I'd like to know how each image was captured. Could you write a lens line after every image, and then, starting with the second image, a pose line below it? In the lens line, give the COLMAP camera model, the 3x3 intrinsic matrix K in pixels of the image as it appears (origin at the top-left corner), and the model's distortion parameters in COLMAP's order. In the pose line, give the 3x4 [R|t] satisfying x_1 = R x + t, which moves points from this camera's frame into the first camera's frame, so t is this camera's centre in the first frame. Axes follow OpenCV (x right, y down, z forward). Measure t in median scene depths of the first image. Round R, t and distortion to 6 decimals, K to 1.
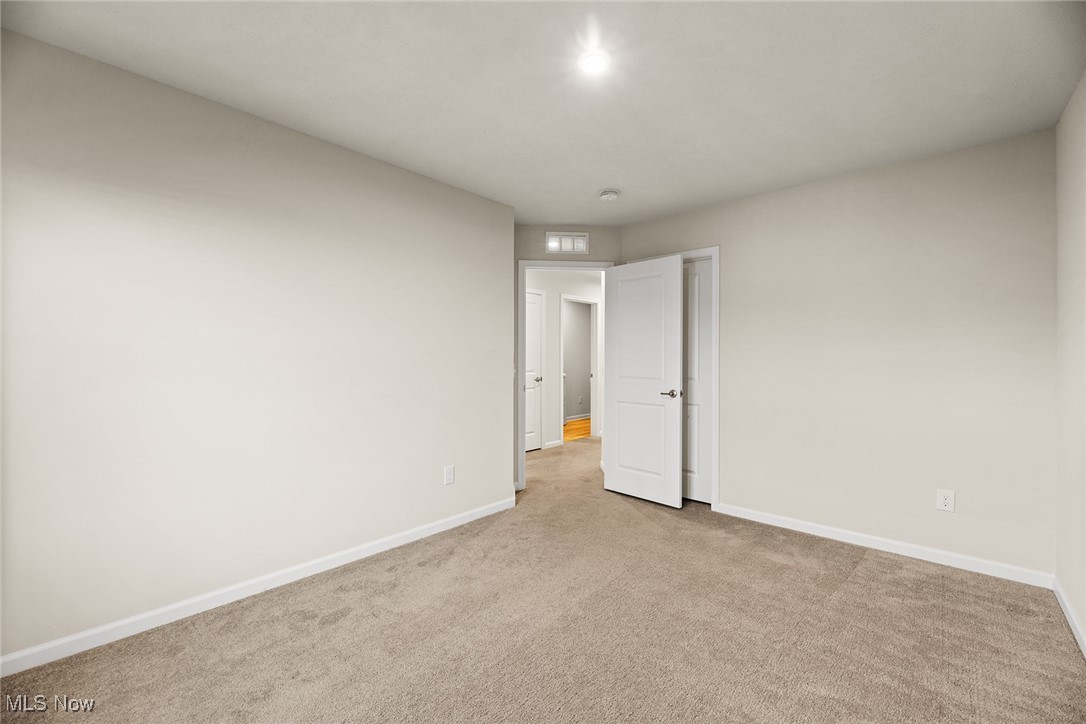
lens RADIAL K [[440.5, 0, 543.0], [0, 440.5, 362.0], [0, 0, 1]] dist [0.001482, -0.000194]
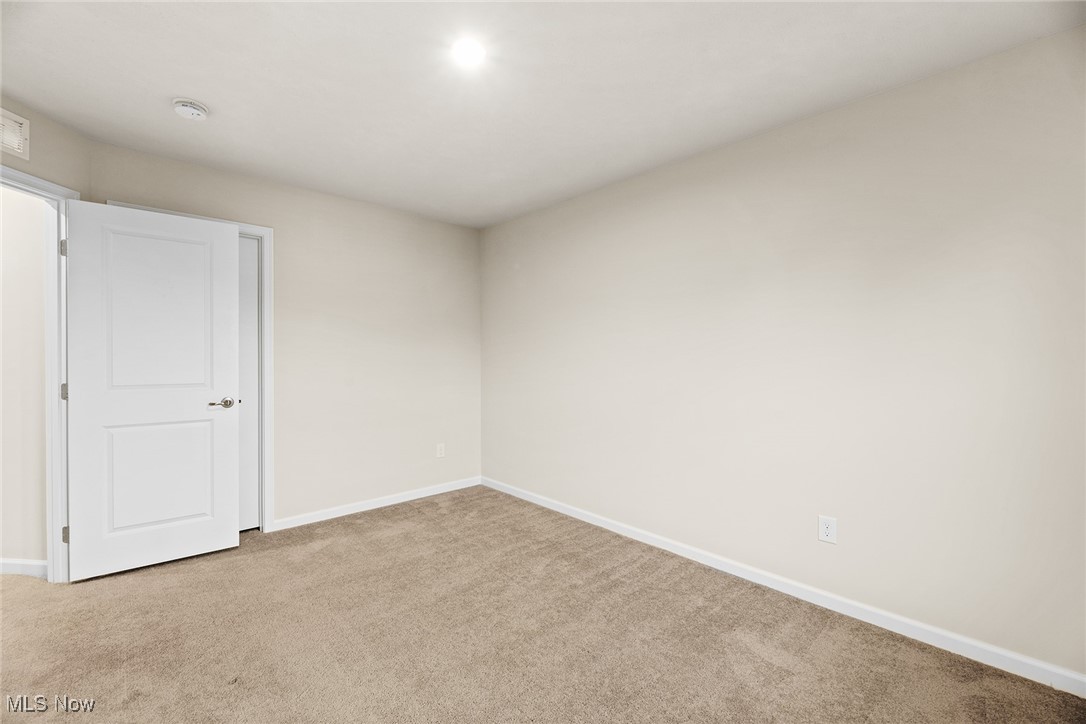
lens RADIAL K [[440.5, 0, 543.0], [0, 440.5, 362.0], [0, 0, 1]] dist [0.001482, -0.000194]
pose [[0.098114, -0.010301, 0.995122, -0.467057], [0.003705, 0.999943, 0.009986, -0.005318], [-0.995168, 0.002707, 0.098147, 0.413535]]
